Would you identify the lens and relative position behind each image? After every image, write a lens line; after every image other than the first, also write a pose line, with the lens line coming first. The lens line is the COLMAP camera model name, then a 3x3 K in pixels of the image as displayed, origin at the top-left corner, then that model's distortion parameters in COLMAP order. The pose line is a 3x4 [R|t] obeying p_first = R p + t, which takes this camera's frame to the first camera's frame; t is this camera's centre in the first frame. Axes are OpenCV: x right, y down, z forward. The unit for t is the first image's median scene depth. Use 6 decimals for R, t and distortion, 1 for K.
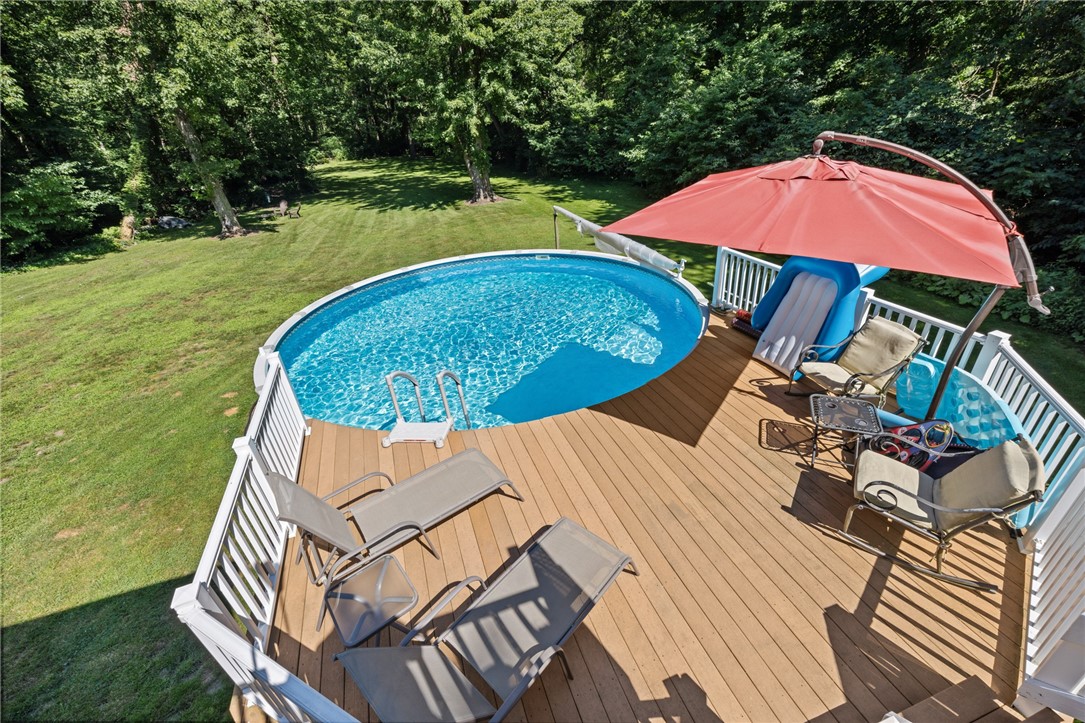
lens RADIAL K [[454.5, 0, 538.8], [0, 454.5, 359.3], [0, 0, 1]] dist [-0.002565, -0.000313]
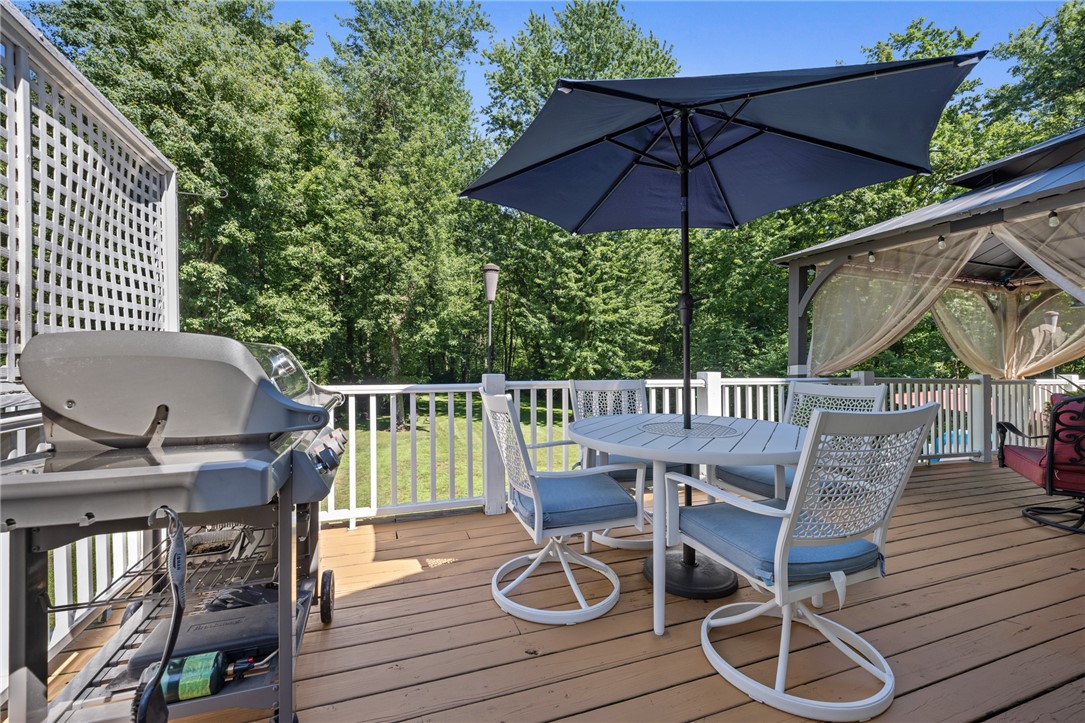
lens RADIAL K [[454.5, 0, 538.8], [0, 454.5, 359.3], [0, 0, 1]] dist [-0.002565, -0.000313]
pose [[0.996406, 0.083263, 0.015552, -0.444449], [-0.064988, 0.869255, -0.490073, 0.198865], [-0.054323, 0.487302, 0.871542, -0.288459]]
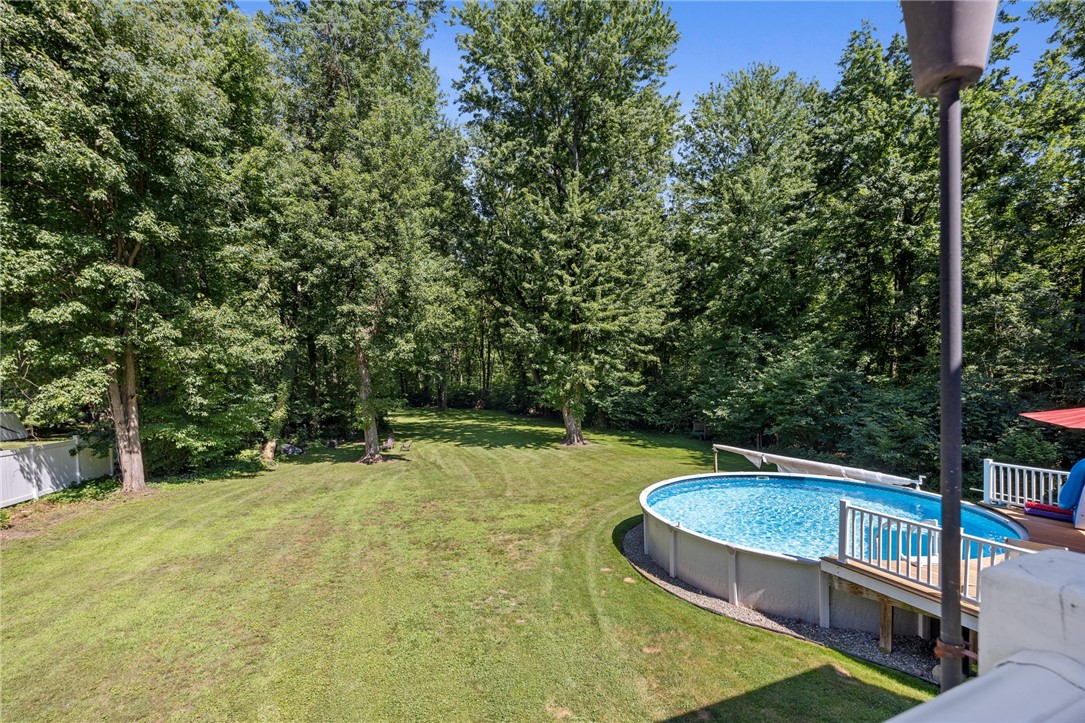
lens RADIAL K [[466.5, 0, 532.3], [0, 466.5, 400.8], [0, 0, 1]] dist [0.000700, -0.000757]
pose [[0.996941, 0.051396, 0.058876, -0.498522], [-0.020292, 0.897731, -0.440076, 0.115222], [-0.075473, 0.437536, 0.896028, -0.144122]]
